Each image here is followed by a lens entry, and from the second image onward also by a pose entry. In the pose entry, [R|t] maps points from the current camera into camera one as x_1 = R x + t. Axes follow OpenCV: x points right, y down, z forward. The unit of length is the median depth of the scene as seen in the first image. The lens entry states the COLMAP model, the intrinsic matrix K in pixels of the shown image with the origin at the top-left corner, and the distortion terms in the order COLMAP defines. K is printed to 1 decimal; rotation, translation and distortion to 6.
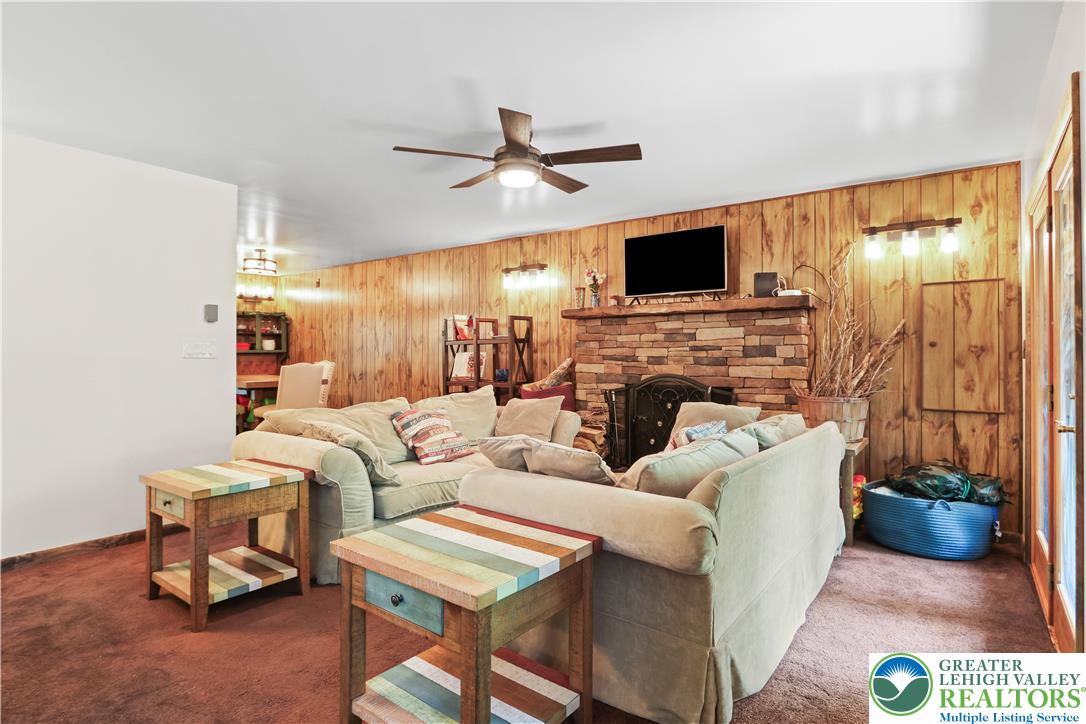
lens RADIAL K [[591.6, 0, 534.4], [0, 591.6, 361.2], [0, 0, 1]] dist [-0.016356, 0.000056]
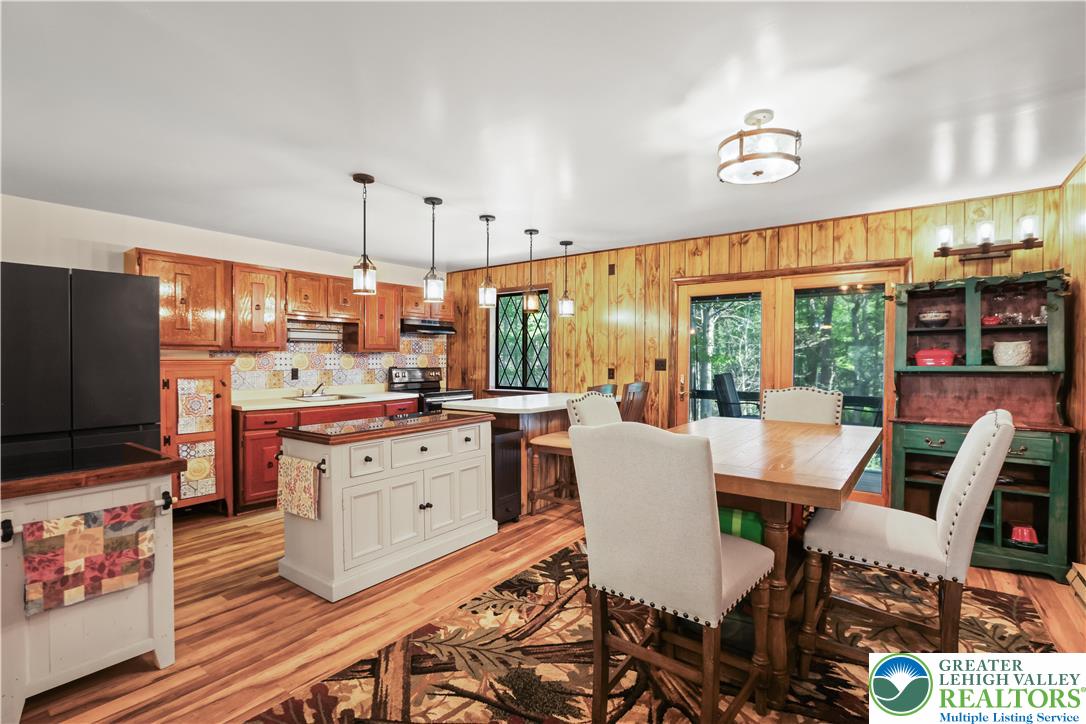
lens RADIAL K [[510.7, 0, 536.6], [0, 510.7, 362.2], [0, 0, 1]] dist [-0.018102, 0.002481]
pose [[0.026832, 0.004517, -0.999630, -0.171605], [-0.009109, 0.999949, 0.004274, -0.033313], [0.999598, 0.008991, 0.026871, 1.108194]]
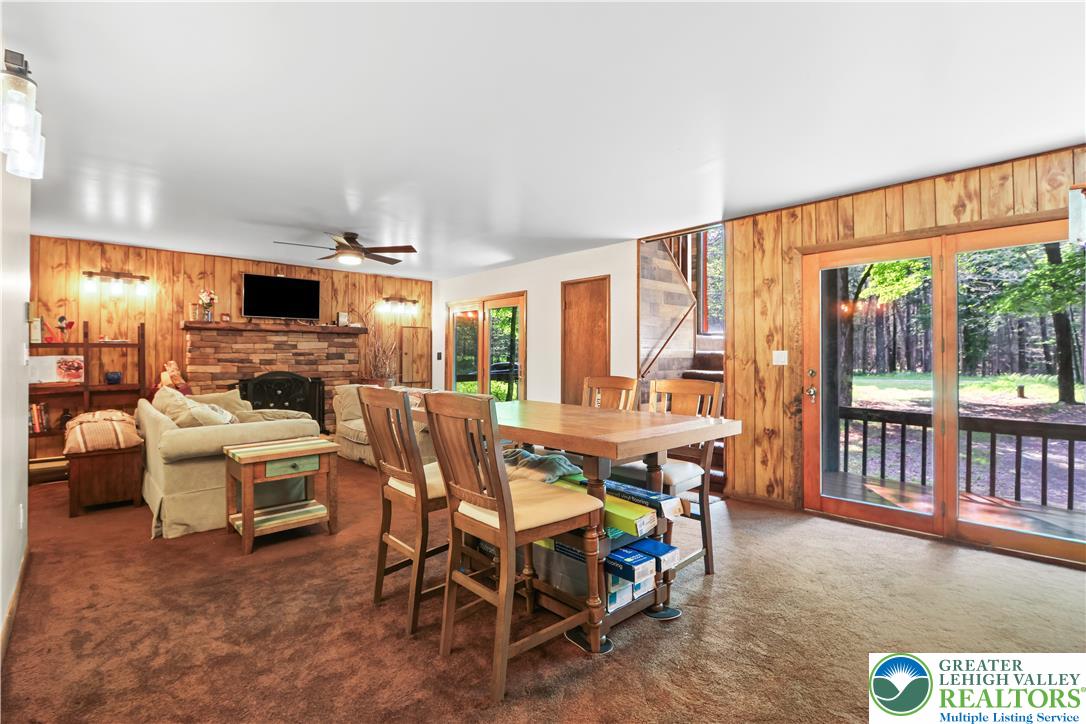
lens RADIAL K [[510.7, 0, 534.2], [0, 510.7, 348.1], [0, 0, 1]] dist [-0.018102, 0.002481]
pose [[0.158195, 0.010903, 0.987348, -0.890534], [0.001890, 0.999934, -0.011345, -0.019760], [-0.987406, 0.003660, 0.158164, 0.149416]]
